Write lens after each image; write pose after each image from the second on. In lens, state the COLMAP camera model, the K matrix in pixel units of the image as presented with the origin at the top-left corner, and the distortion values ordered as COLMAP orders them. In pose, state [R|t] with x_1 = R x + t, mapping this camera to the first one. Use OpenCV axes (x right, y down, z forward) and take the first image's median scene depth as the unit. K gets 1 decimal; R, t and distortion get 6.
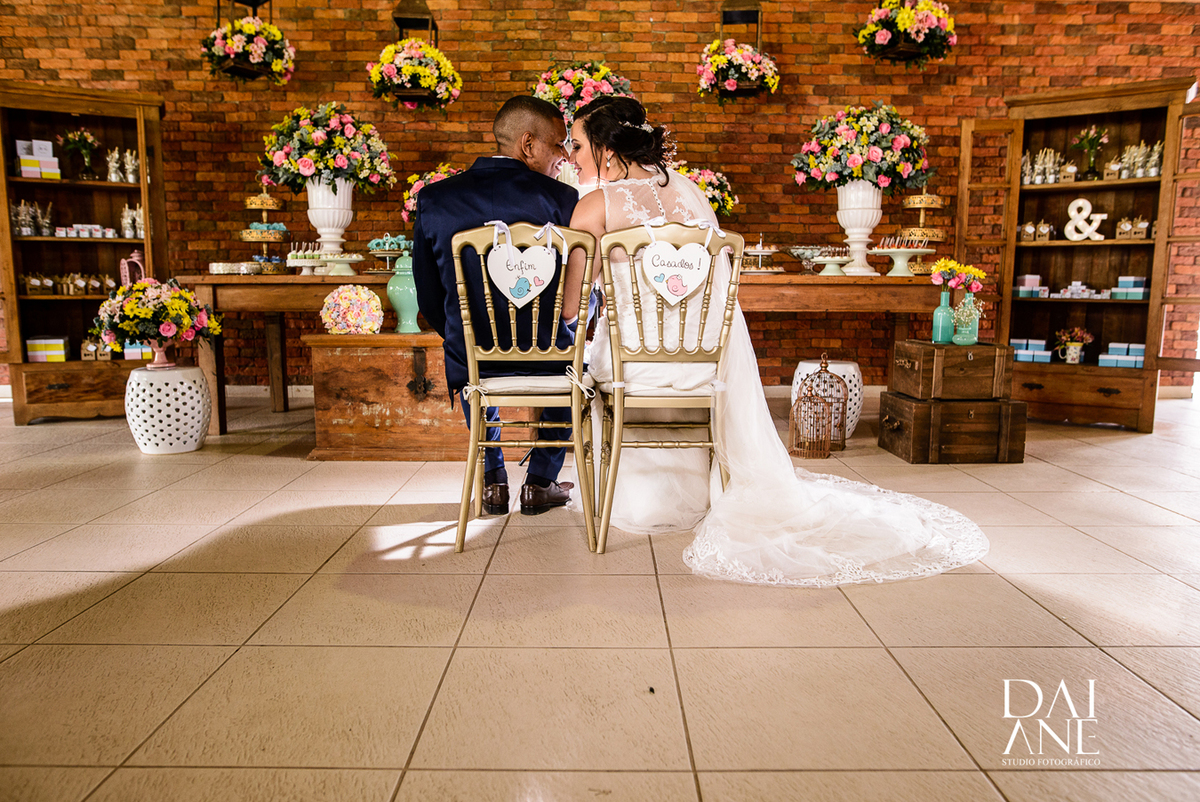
lens RADIAL K [[827.3, 0, 600.0], [0, 827.3, 401.0], [0, 0, 1]] dist [-0.048952, 0.044501]
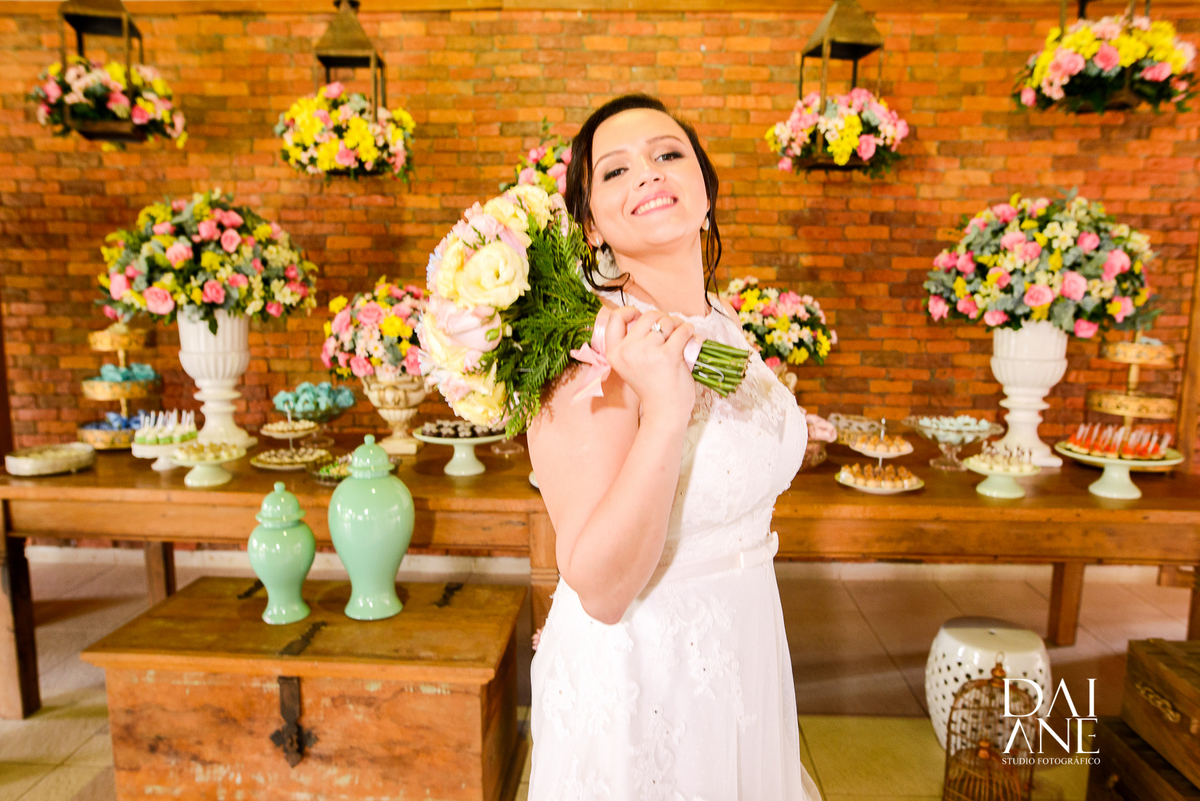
lens RADIAL K [[827.3, 0, 600.0], [0, 827.3, 400.5], [0, 0, 1]] dist [-0.048952, 0.044501]
pose [[0.998928, 0.012025, -0.044701, 0.012018], [-0.011535, 0.999871, 0.011198, -0.199090], [0.044830, -0.010671, 0.998938, 0.345060]]
